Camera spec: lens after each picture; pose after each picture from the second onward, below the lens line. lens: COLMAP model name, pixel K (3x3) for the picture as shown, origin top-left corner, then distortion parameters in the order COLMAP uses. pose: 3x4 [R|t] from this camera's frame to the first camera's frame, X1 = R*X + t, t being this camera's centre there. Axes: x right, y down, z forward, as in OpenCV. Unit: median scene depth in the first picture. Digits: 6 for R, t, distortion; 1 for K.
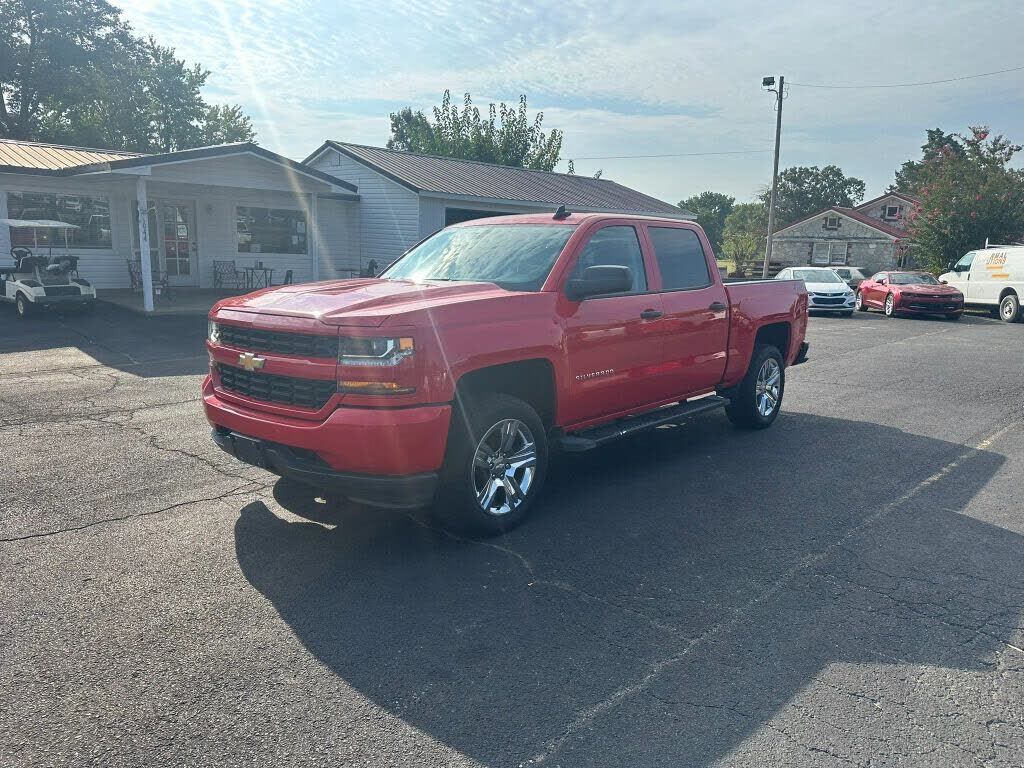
lens RADIAL K [[742.7, 0, 509.8], [0, 742.7, 380.5], [0, 0, 1]] dist [0.028836, -0.049666]
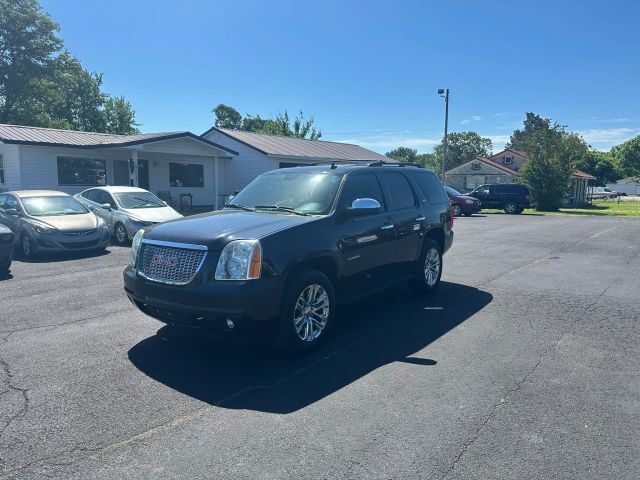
lens RADIAL K [[464.1, 0, 320.0], [0, 464.1, 240.0], [0, 0, 1]] dist [0.027684, -0.039541]
pose [[0.996432, -0.020211, 0.081948, -0.051956], [0.024080, 0.998628, -0.046502, 0.014110], [-0.080896, 0.048310, 0.995551, -0.106201]]
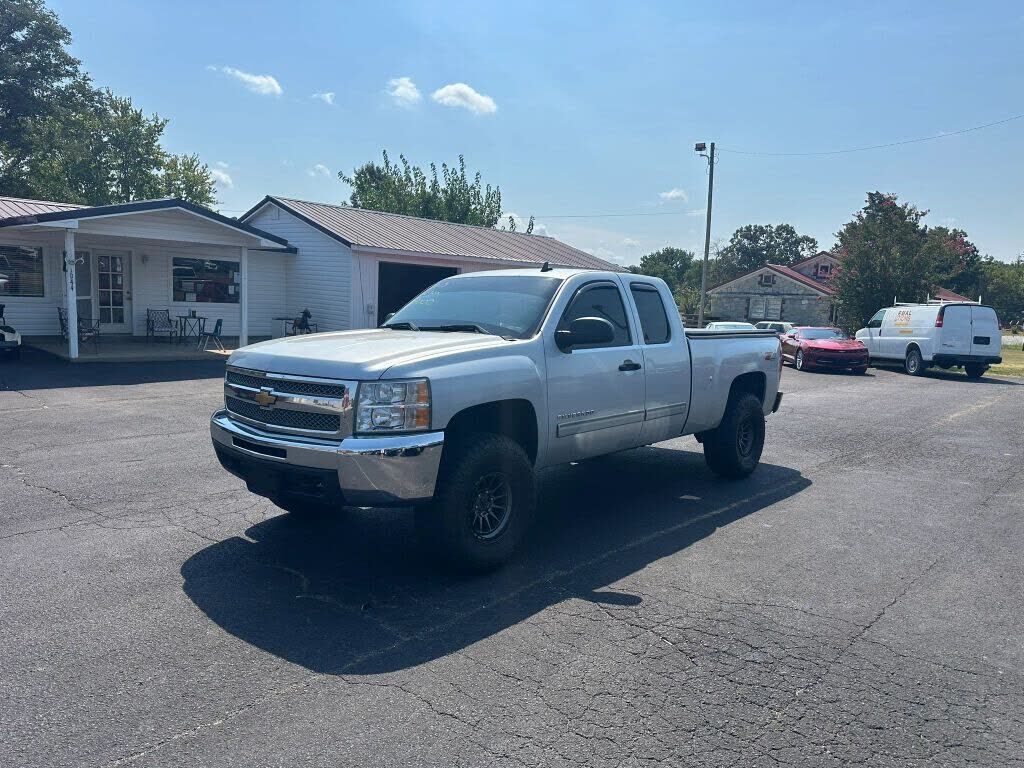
lens RADIAL K [[742.5, 0, 512.0], [0, 742.5, 384.0], [0, 0, 1]] dist [0.027684, -0.039541]
pose [[0.999061, 0.008130, 0.042545, 0.034702], [-0.005500, 0.998088, -0.061569, 0.001372], [-0.042965, 0.061277, 0.997196, -0.021706]]
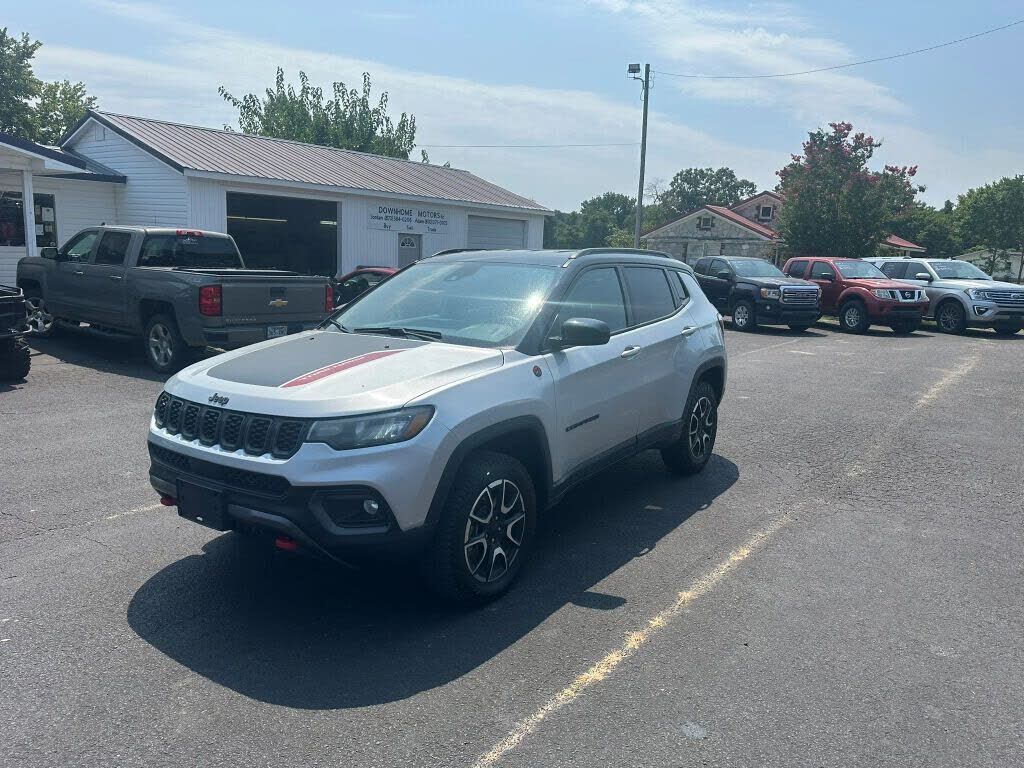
lens RADIAL K [[743.0, 0, 516.6], [0, 743.0, 387.6], [0, 0, 1]] dist [0.031709, -0.054092]
pose [[0.992312, -0.011750, 0.123200, 0.076829], [0.010280, 0.999868, 0.012558, -0.014087], [-0.123332, -0.011195, 0.992302, 0.081612]]
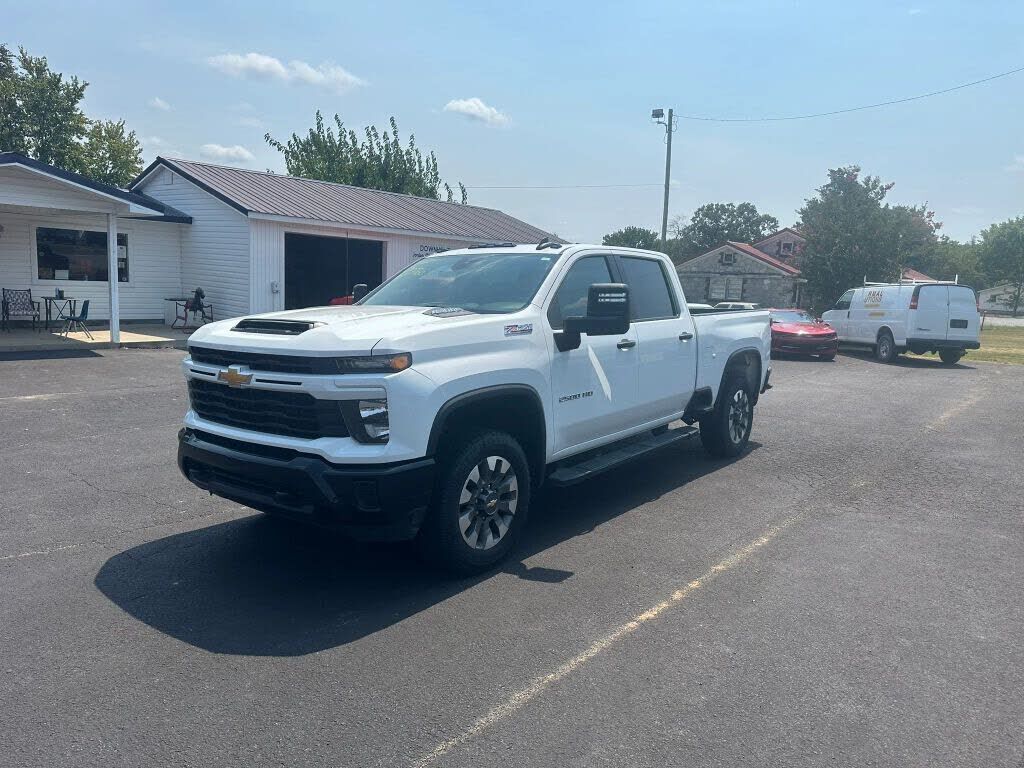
lens RADIAL K [[742.5, 0, 512.0], [0, 742.5, 384.0], [0, 0, 1]] dist [0.027684, -0.039541]
pose [[0.995925, 0.001723, 0.090173, 0.063907], [0.001402, 0.999401, -0.034577, -0.011007], [-0.090178, 0.034562, 0.995326, 0.050670]]
